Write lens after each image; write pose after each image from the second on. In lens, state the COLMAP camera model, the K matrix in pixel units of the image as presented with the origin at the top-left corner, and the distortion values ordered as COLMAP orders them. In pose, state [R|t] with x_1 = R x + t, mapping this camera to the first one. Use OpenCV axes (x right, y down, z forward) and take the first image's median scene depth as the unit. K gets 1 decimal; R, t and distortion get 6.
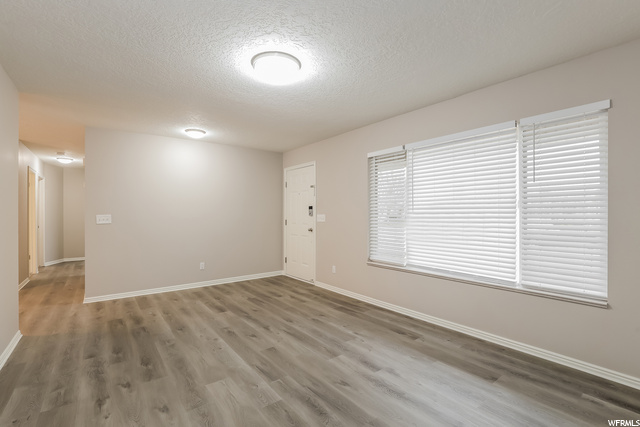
lens RADIAL K [[296.4, 0, 320.1], [0, 296.4, 213.9], [0, 0, 1]] dist [-0.016450, 0.001728]
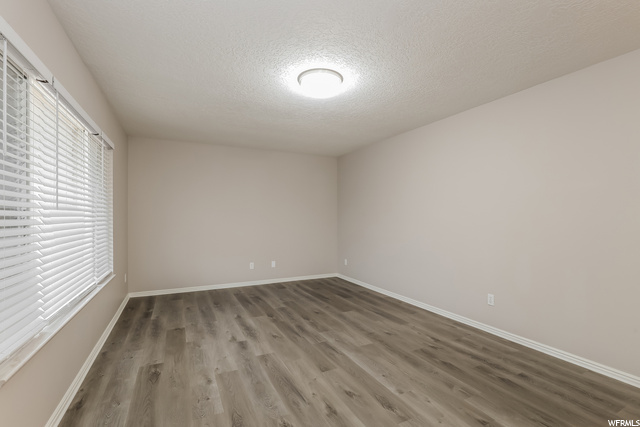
lens RADIAL K [[296.4, 0, 320.0], [0, 296.4, 214.6], [0, 0, 1]] dist [-0.016450, 0.001728]
pose [[-0.981488, 0.003387, 0.191494, -0.354451], [0.002178, 0.999976, -0.006522, -0.002127], [-0.191512, -0.005984, -0.981472, 2.056652]]
